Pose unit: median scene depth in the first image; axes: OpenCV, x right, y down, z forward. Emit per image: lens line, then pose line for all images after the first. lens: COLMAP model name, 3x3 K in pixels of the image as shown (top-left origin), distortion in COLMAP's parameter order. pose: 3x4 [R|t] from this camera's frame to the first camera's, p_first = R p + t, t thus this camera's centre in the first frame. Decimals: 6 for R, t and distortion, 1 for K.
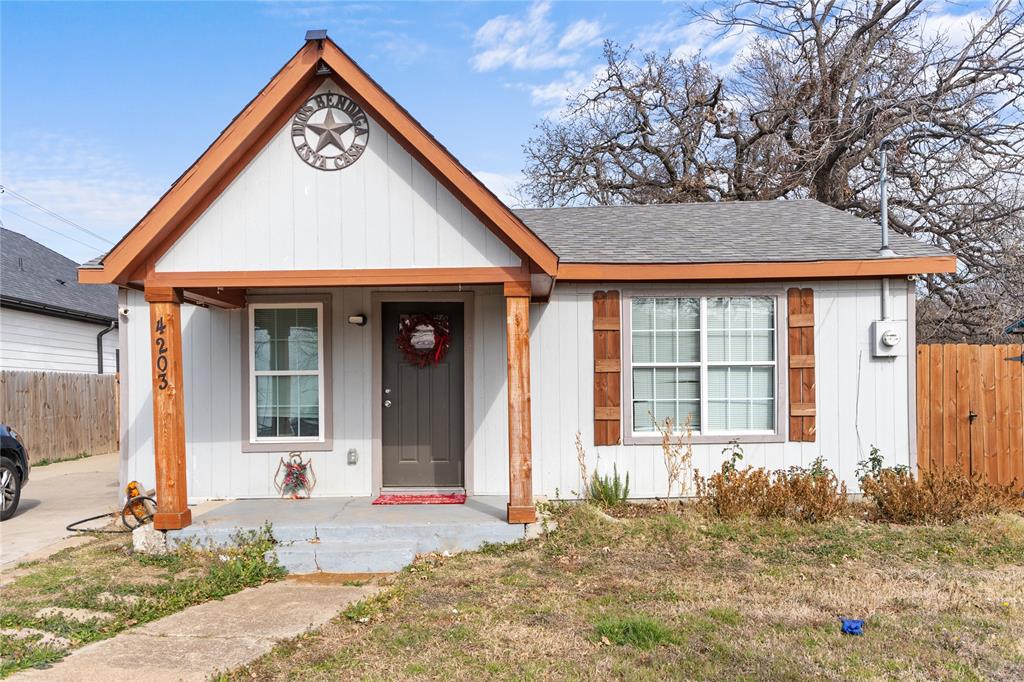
lens RADIAL K [[790.2, 0, 512.0], [0, 790.2, 341.0], [0, 0, 1]] dist [-0.001875, -0.001262]
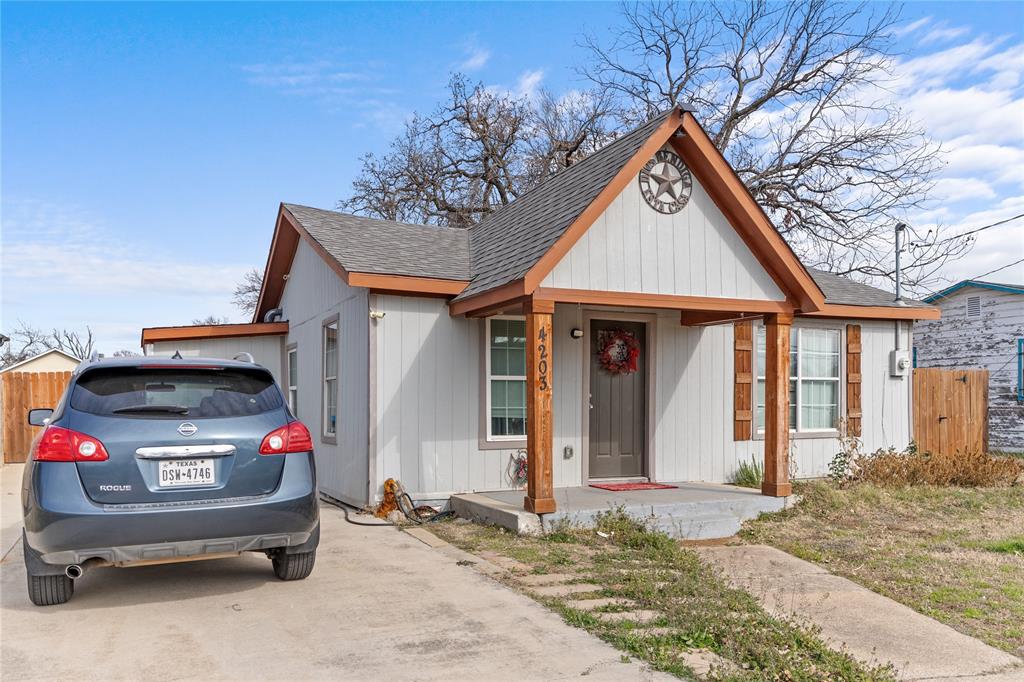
lens RADIAL K [[790.2, 0, 512.0], [0, 790.2, 341.0], [0, 0, 1]] dist [-0.001875, -0.001262]
pose [[0.915331, 0.041570, 0.400551, -0.740905], [-0.034640, 0.999099, -0.024530, 0.015825], [-0.401210, 0.008578, 0.915946, -0.020092]]
